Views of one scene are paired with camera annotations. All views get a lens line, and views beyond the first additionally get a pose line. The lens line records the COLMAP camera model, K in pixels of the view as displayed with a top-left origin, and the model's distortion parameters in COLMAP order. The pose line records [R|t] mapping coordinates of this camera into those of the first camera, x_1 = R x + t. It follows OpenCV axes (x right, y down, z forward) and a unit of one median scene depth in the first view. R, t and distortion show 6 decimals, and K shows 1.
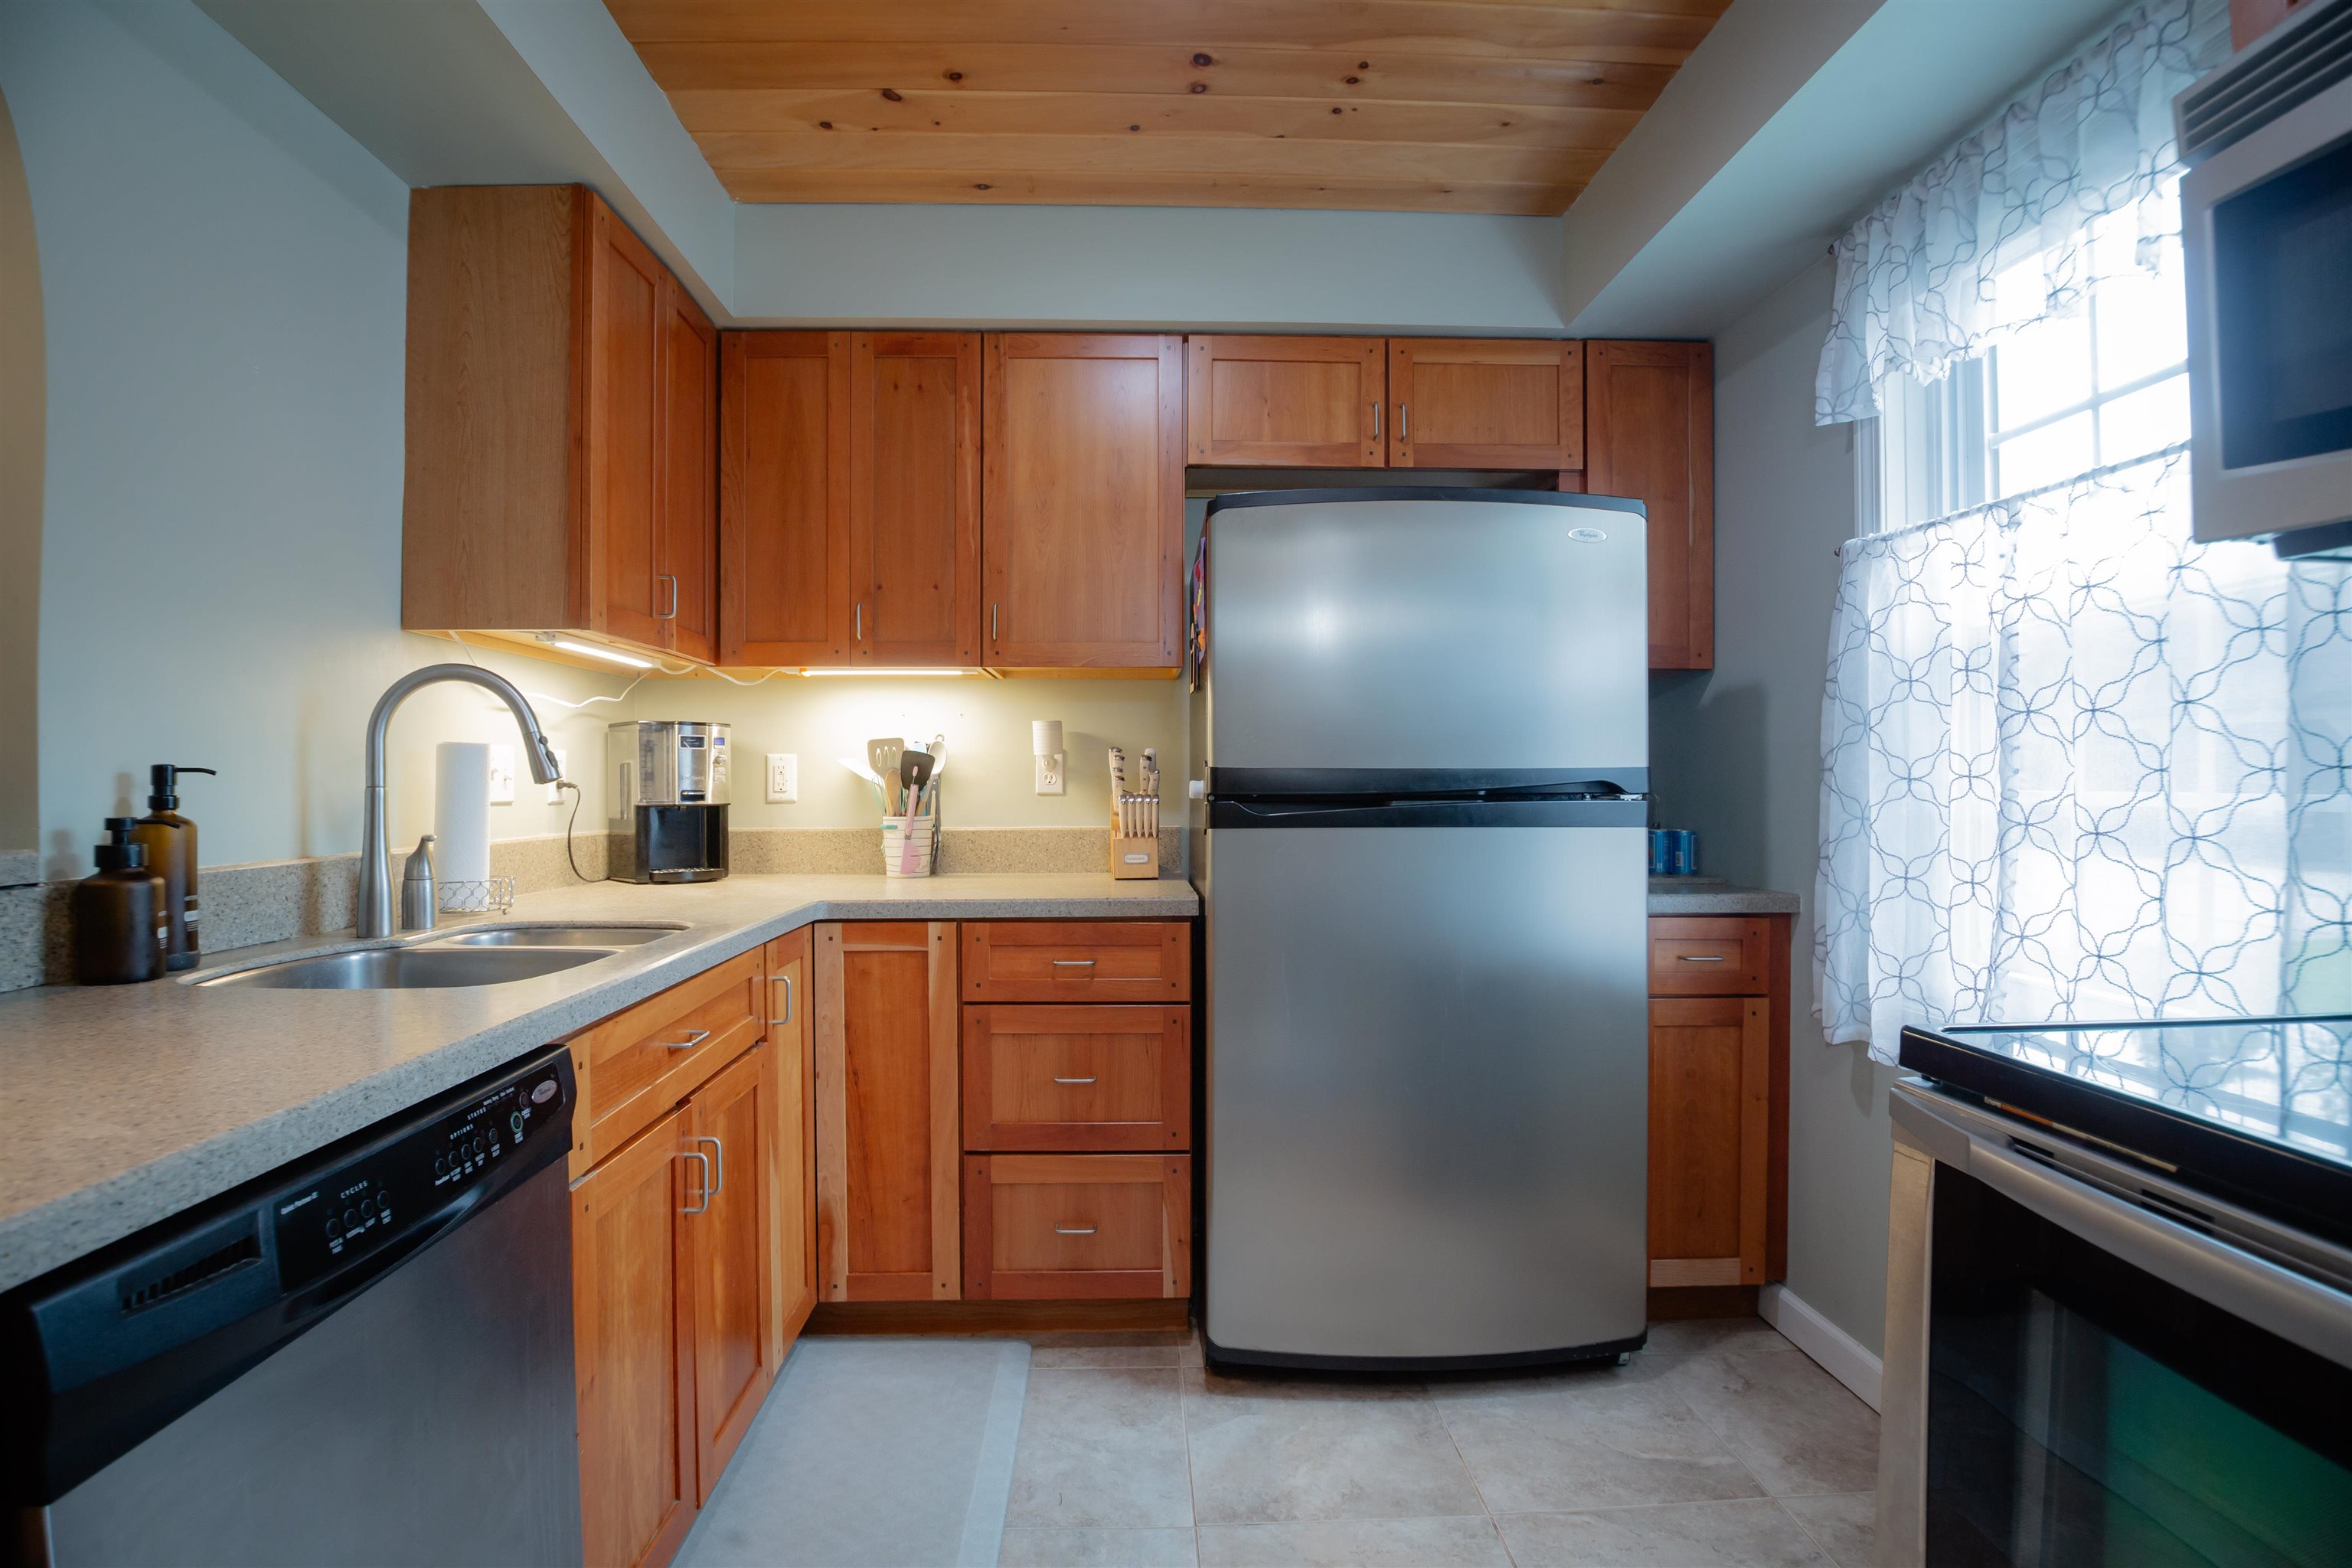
lens RADIAL K [[1084.8, 0, 1176.0], [0, 1084.8, 784.0], [0, 0, 1]] dist [-0.002642, -0.000277]
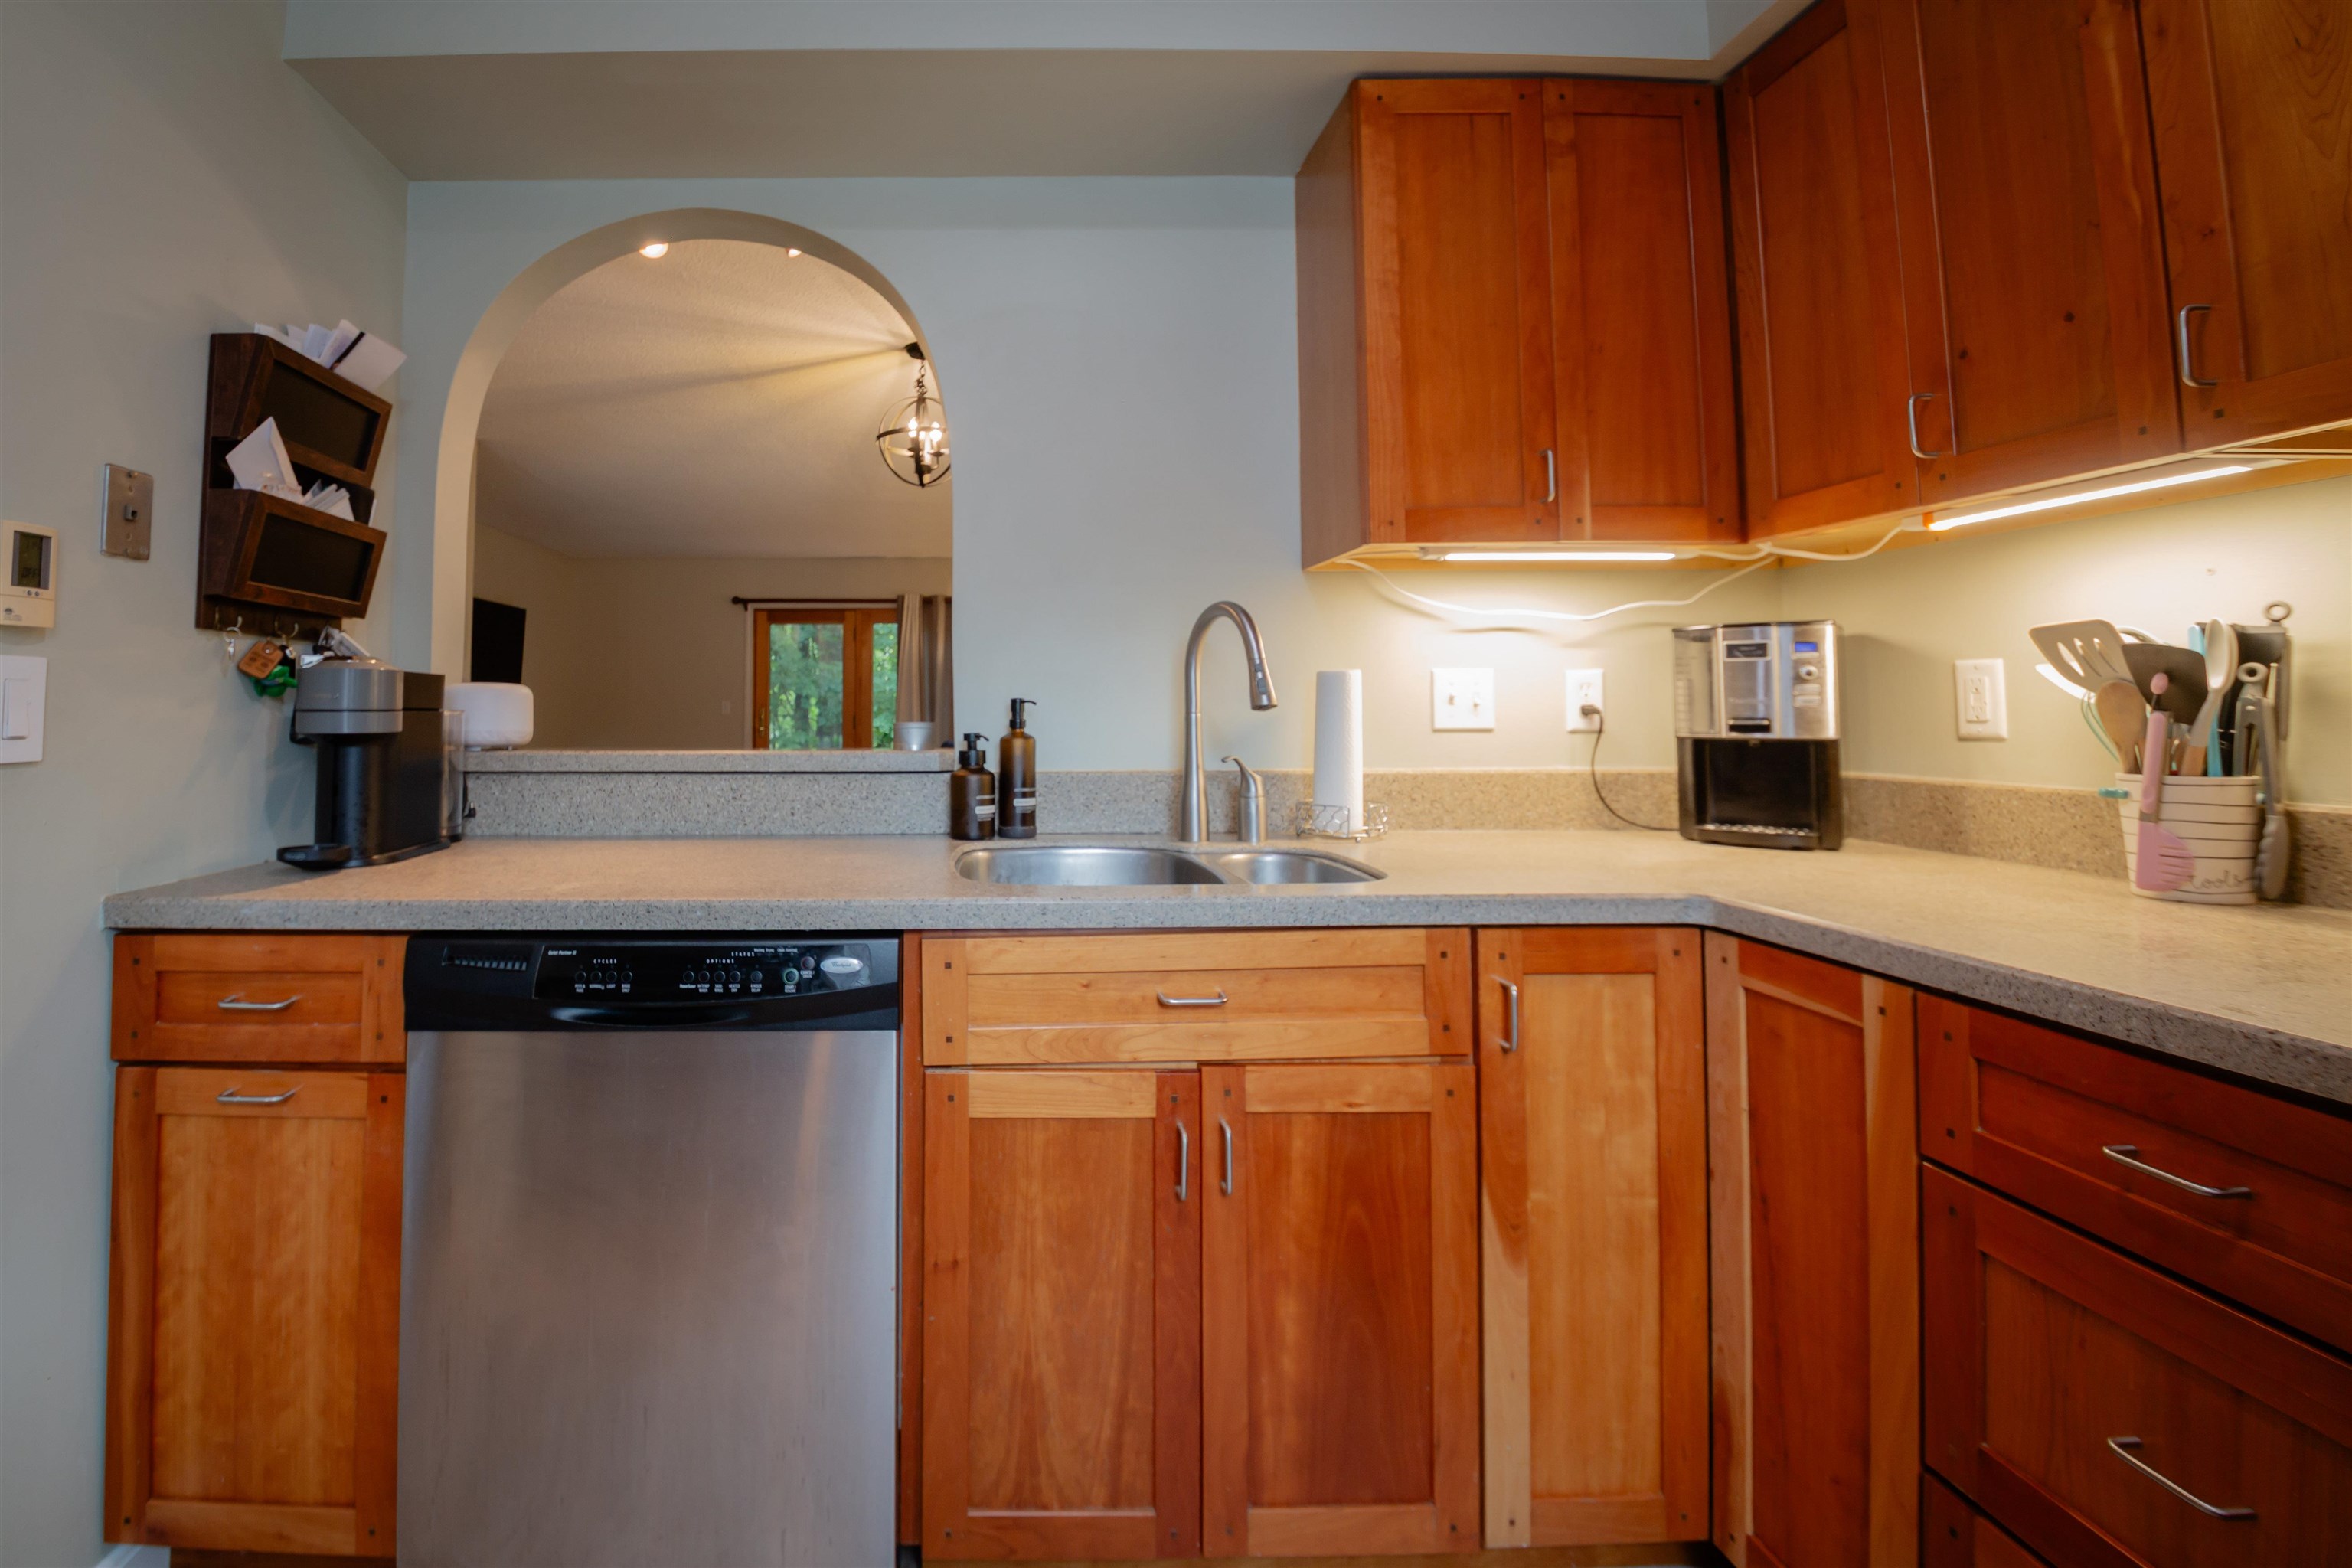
lens RADIAL K [[1128.9, 0, 1174.3], [0, 1128.9, 643.6], [0, 0, 1]] dist [-0.017849, -0.000283]
pose [[-0.029832, -0.057600, -0.997894, 0.349694], [0.002068, 0.998333, -0.057687, -0.001737], [0.999553, -0.003784, -0.029664, 0.716304]]
